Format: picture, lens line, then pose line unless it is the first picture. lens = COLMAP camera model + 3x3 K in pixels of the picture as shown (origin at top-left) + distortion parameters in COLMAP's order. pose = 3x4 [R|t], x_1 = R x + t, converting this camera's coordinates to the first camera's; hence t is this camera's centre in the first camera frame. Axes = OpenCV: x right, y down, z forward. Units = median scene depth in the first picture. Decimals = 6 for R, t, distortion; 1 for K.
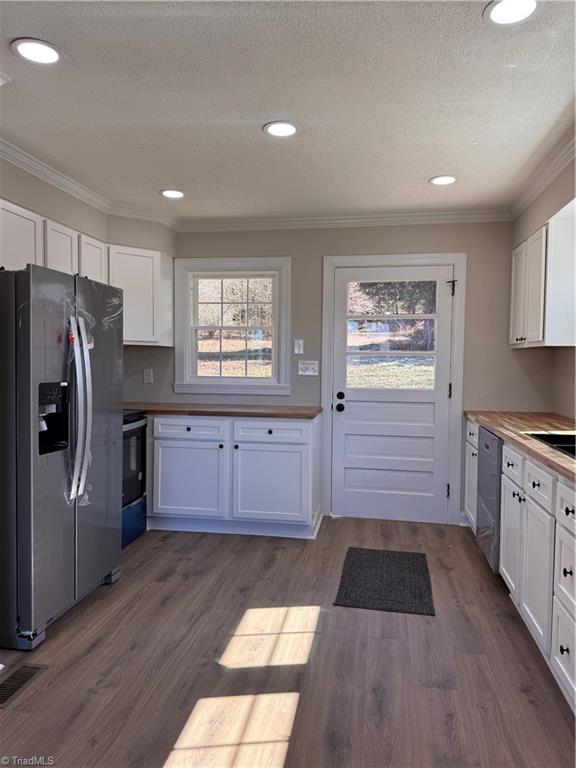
lens RADIAL K [[535.3, 0, 288.0], [0, 535.3, 384.0], [0, 0, 1]] dist [0.110209, -0.181680]
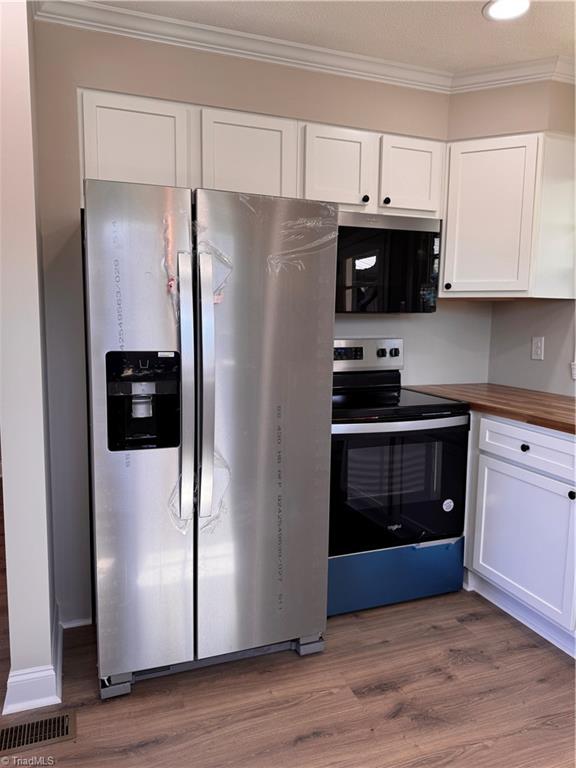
lens RADIAL K [[537.9, 0, 288.0], [0, 537.9, 384.0], [0, 0, 1]] dist [0.081161, -0.111742]
pose [[0.500672, 0.101599, -0.859654, 0.168791], [-0.046177, 0.994809, 0.090678, -0.020805], [0.864405, -0.005703, 0.502764, 0.518106]]
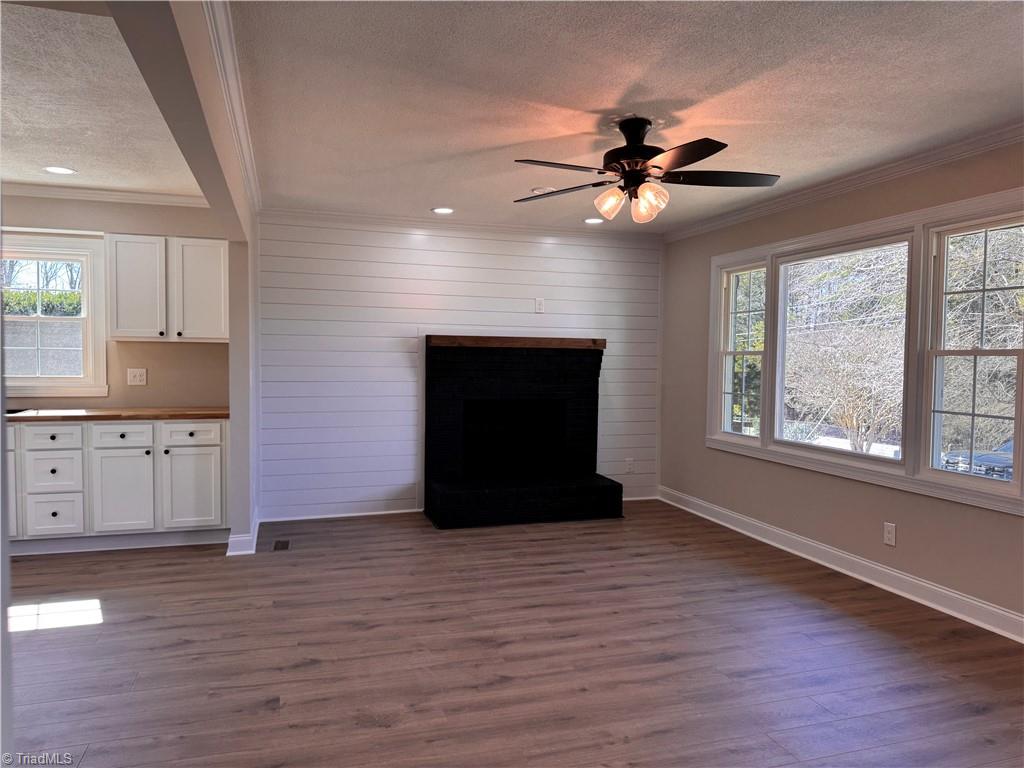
lens RADIAL K [[726.9, 0, 512.0], [0, 726.9, 384.0], [0, 0, 1]] dist [0.091785, -0.111070]
pose [[-0.449862, -0.051321, 0.891622, -1.170199], [0.023265, 0.997335, 0.069144, -0.040587], [-0.892795, 0.051849, -0.447469, 0.353510]]
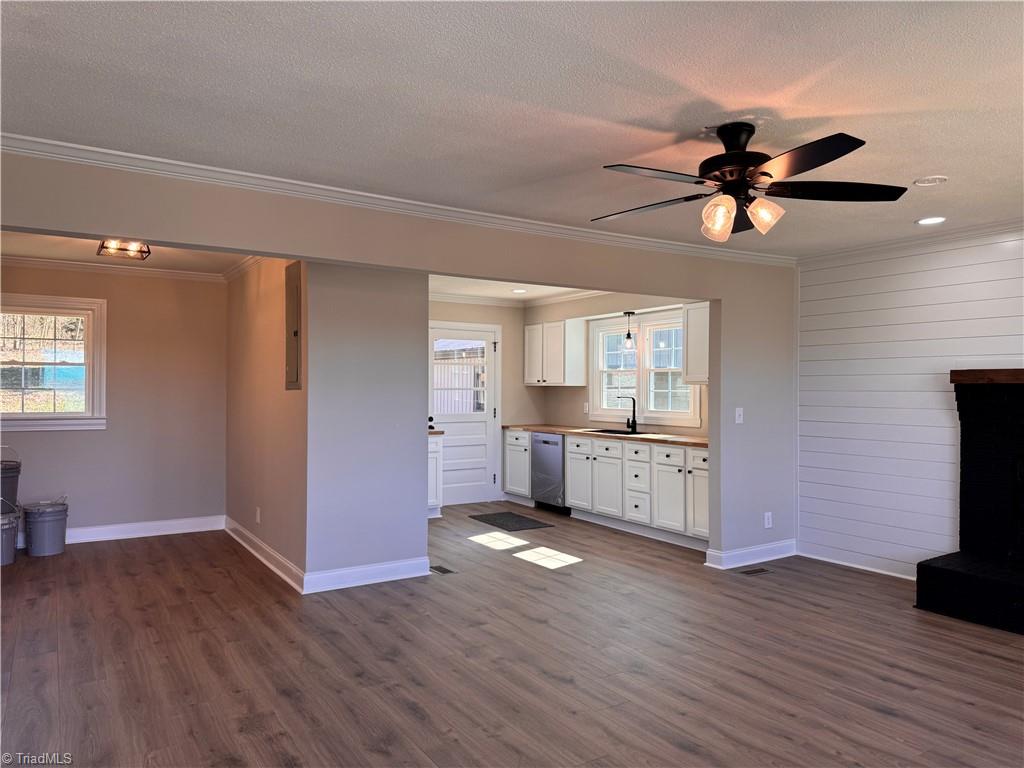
lens RADIAL K [[717.1, 0, 503.3], [0, 717.1, 384.9], [0, 0, 1]] dist [0.081161, -0.111742]
pose [[0.746028, -0.004822, 0.665897, -1.121817], [0.033115, 0.999005, -0.029865, -0.006016], [-0.665091, 0.044331, 0.745446, -0.582152]]
